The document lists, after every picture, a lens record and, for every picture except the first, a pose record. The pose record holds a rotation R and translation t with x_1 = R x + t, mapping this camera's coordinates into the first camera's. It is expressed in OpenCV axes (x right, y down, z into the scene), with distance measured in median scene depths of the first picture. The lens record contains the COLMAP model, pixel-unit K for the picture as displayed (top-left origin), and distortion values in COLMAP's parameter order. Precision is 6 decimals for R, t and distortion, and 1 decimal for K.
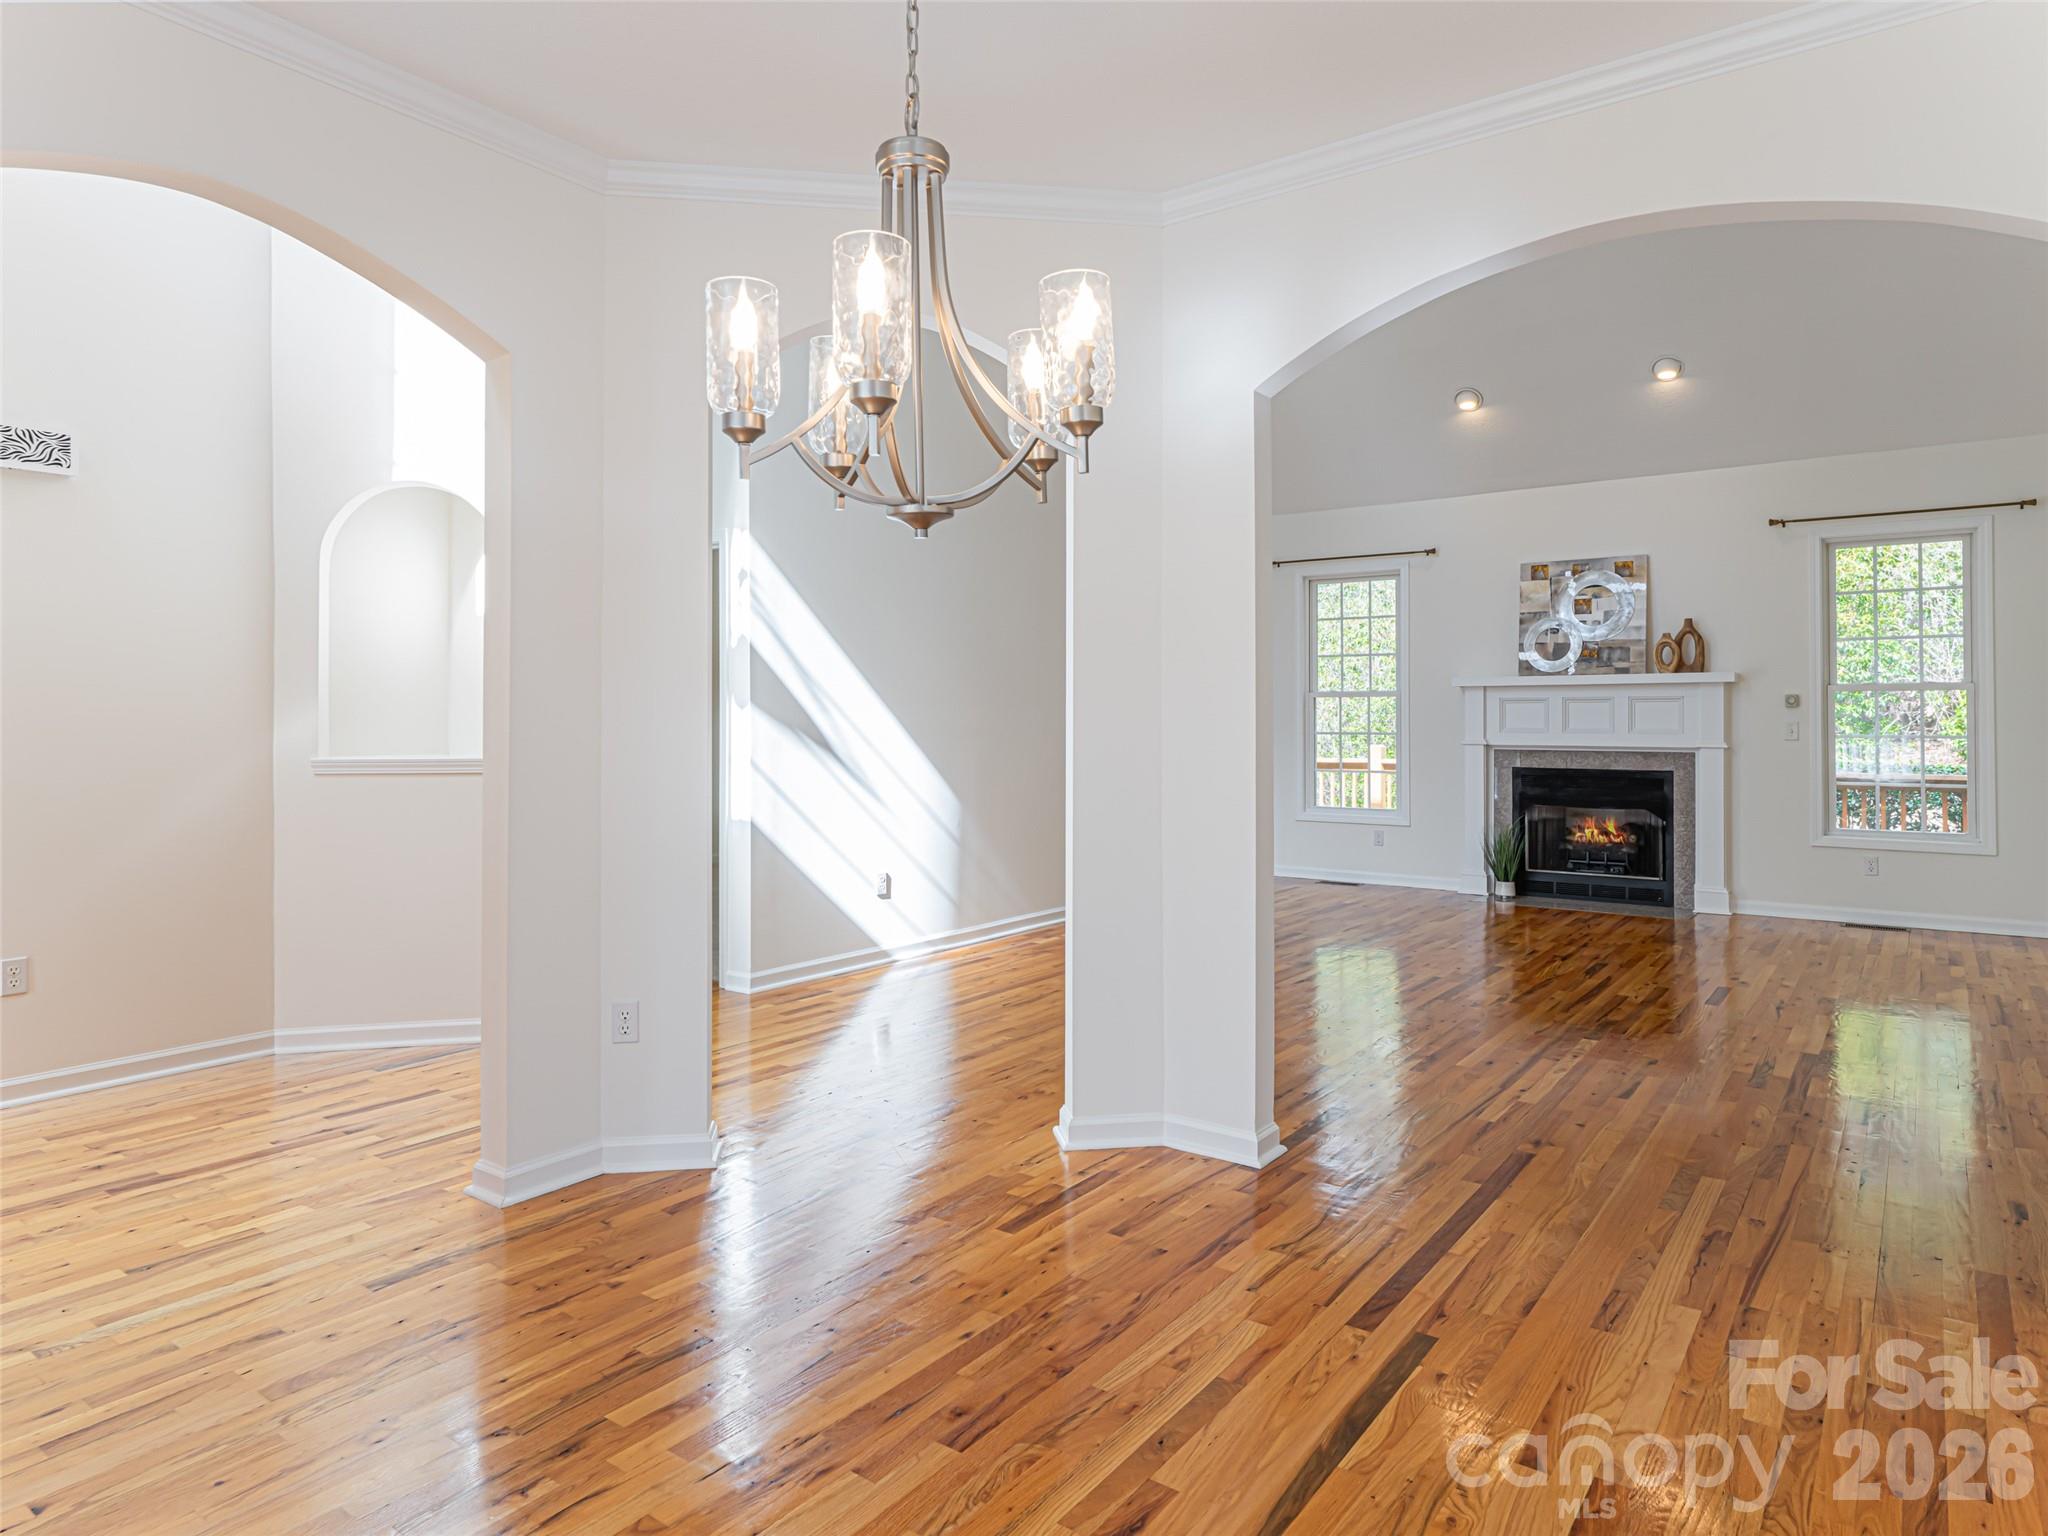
lens RADIAL K [[1257.4, 0, 1031.5], [0, 1257.4, 766.0], [0, 0, 1]] dist [0.002723, 0.001883]
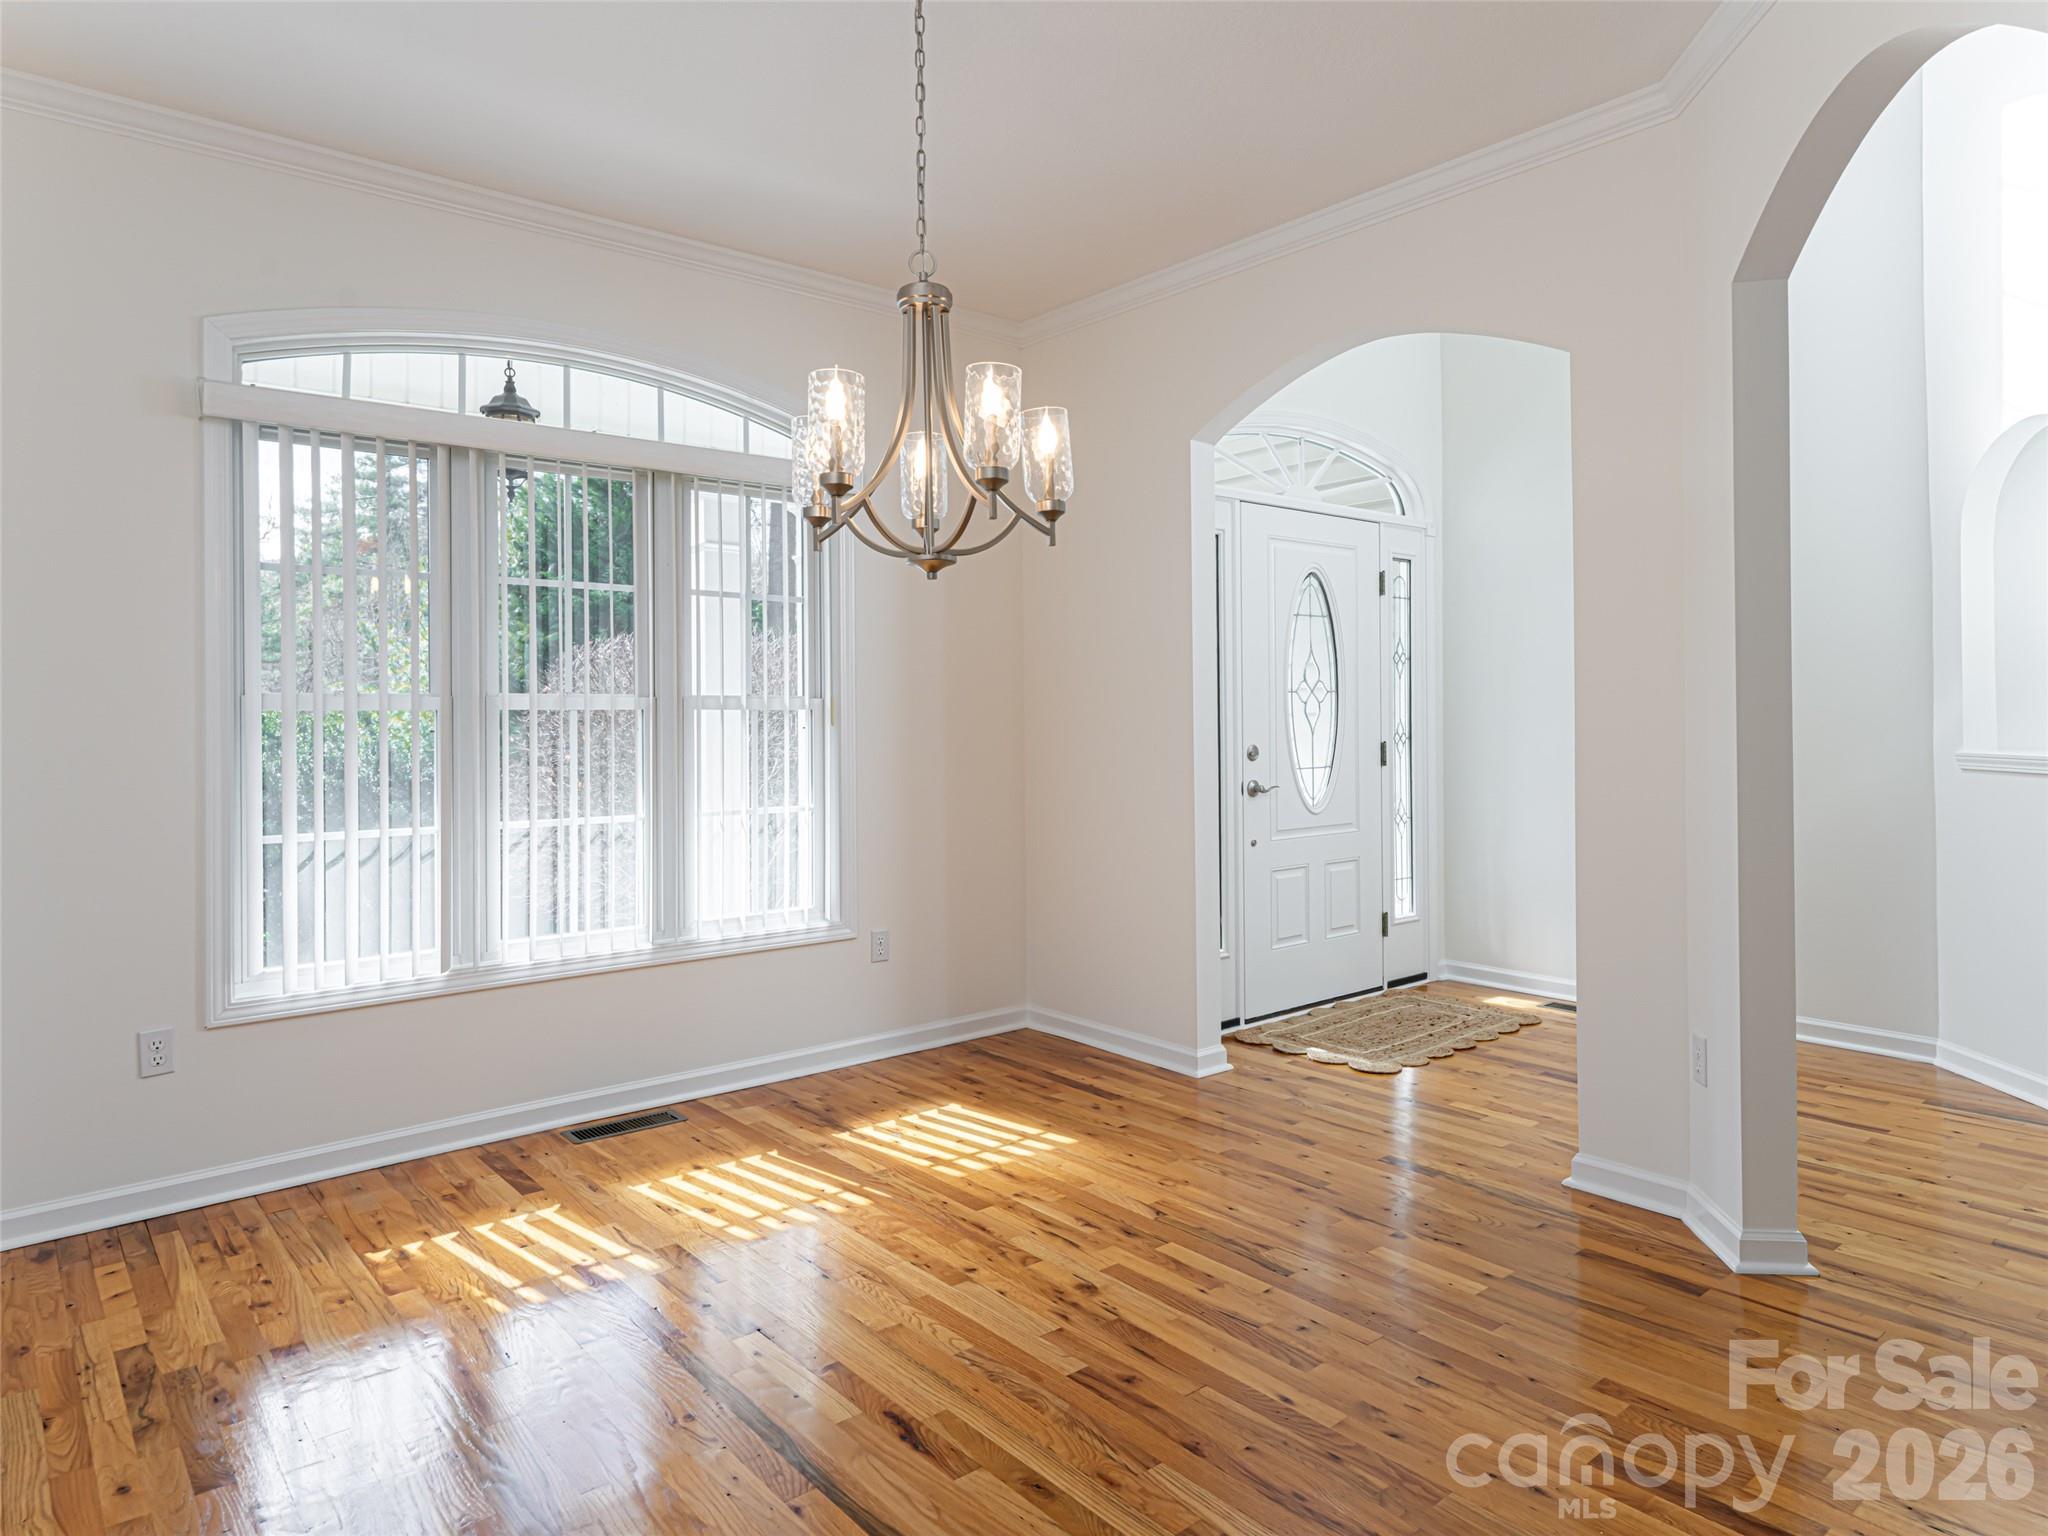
lens RADIAL K [[1257.4, 0, 1028.3], [0, 1257.4, 756.1], [0, 0, 1]] dist [0.002723, 0.001883]
pose [[-0.248184, 0.031971, -0.968185, 0.876941], [-0.027332, 0.998826, 0.039990, -0.037941], [0.968327, 0.036387, -0.247019, 1.061718]]
